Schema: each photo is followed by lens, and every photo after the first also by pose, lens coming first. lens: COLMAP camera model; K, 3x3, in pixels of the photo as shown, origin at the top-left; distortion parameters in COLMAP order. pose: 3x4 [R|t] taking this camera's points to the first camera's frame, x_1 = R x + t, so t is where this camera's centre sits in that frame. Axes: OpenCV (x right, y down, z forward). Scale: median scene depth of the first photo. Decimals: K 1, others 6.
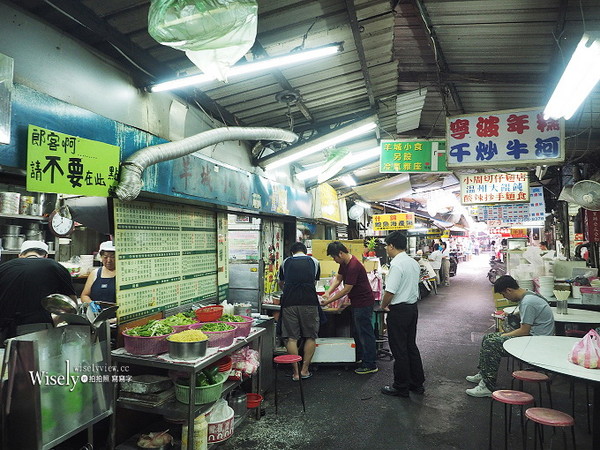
lens RADIAL K [[426.8, 0, 300.0], [0, 426.8, 225.0], [0, 0, 1]] dist [-0.020399, 0.002444]
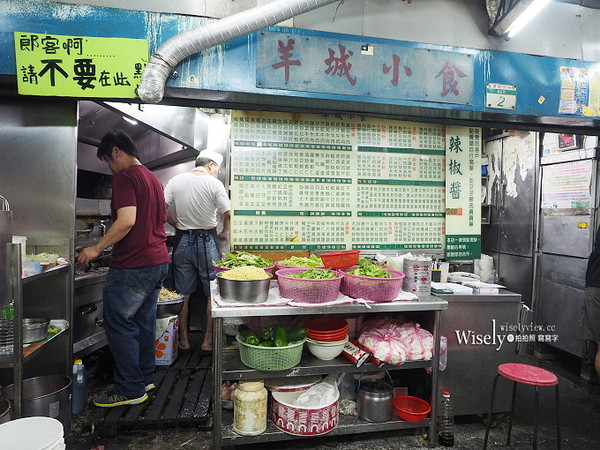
lens RADIAL K [[426.8, 0, 300.0], [0, 426.8, 225.0], [0, 0, 1]] dist [-0.020399, 0.002444]
pose [[0.489448, 0.028634, -0.871562, 0.538558], [0.015752, 0.999007, 0.041667, 0.179150], [0.871890, -0.034123, 0.488511, 0.878252]]
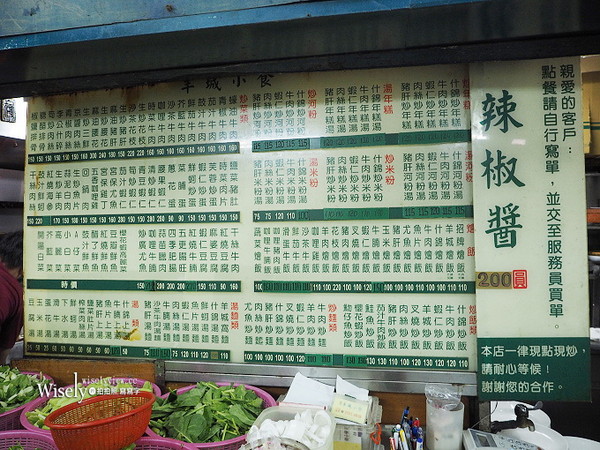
lens RADIAL K [[426.8, 0, 300.0], [0, 426.8, 225.0], [0, 0, 1]] dist [-0.020399, 0.002444]
pose [[0.107570, 0.006536, -0.994176, 0.126106], [0.049636, 0.998696, 0.011936, 0.115512], [0.992958, -0.050631, 0.107106, 1.622757]]
